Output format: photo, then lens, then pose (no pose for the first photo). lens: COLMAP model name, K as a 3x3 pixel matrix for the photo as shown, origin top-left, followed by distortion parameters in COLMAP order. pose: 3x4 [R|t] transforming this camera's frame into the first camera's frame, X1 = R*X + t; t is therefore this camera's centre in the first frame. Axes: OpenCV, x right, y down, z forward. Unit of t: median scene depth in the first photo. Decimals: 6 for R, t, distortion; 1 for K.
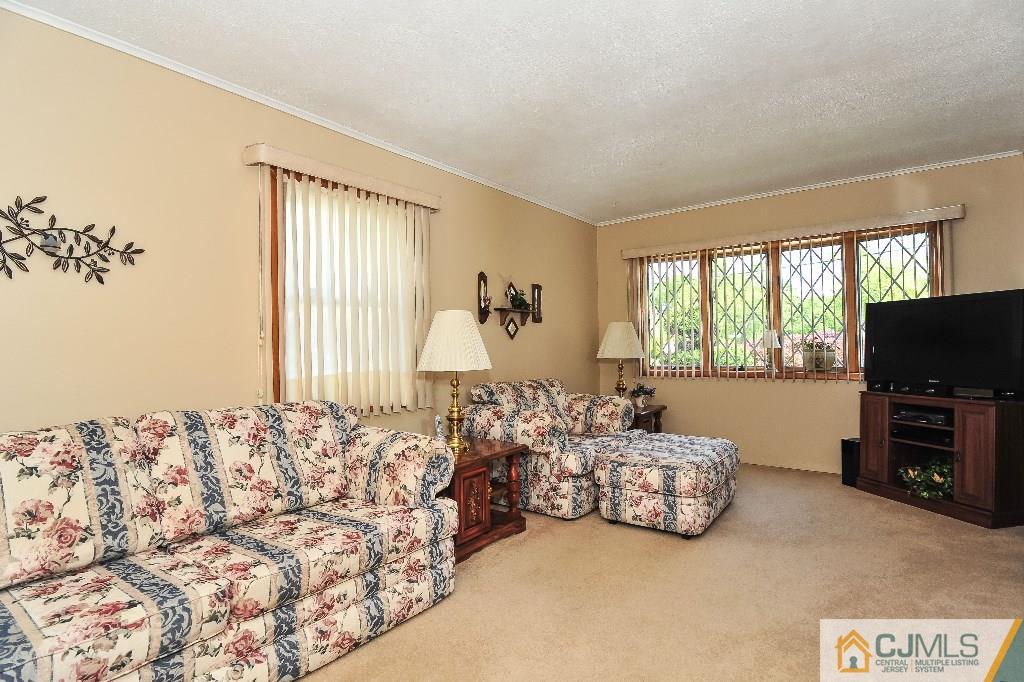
lens RADIAL K [[508.7, 0, 510.3], [0, 508.7, 341.9], [0, 0, 1]] dist [-0.015954, -0.001746]
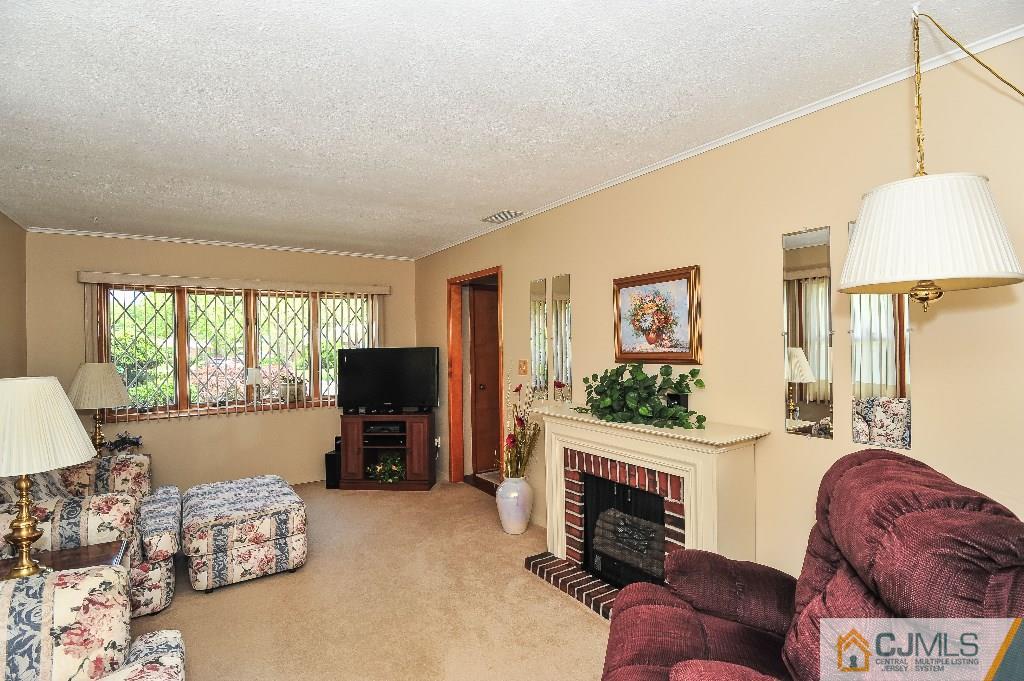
lens RADIAL K [[495.2, 0, 509.5], [0, 495.2, 343.1], [0, 0, 1]] dist [-0.020466, -0.000335]
pose [[0.334257, 0.011195, 0.942415, -0.459565], [0.002855, 0.999913, -0.012891, -0.088662], [-0.942478, 0.007000, 0.334196, 0.164944]]
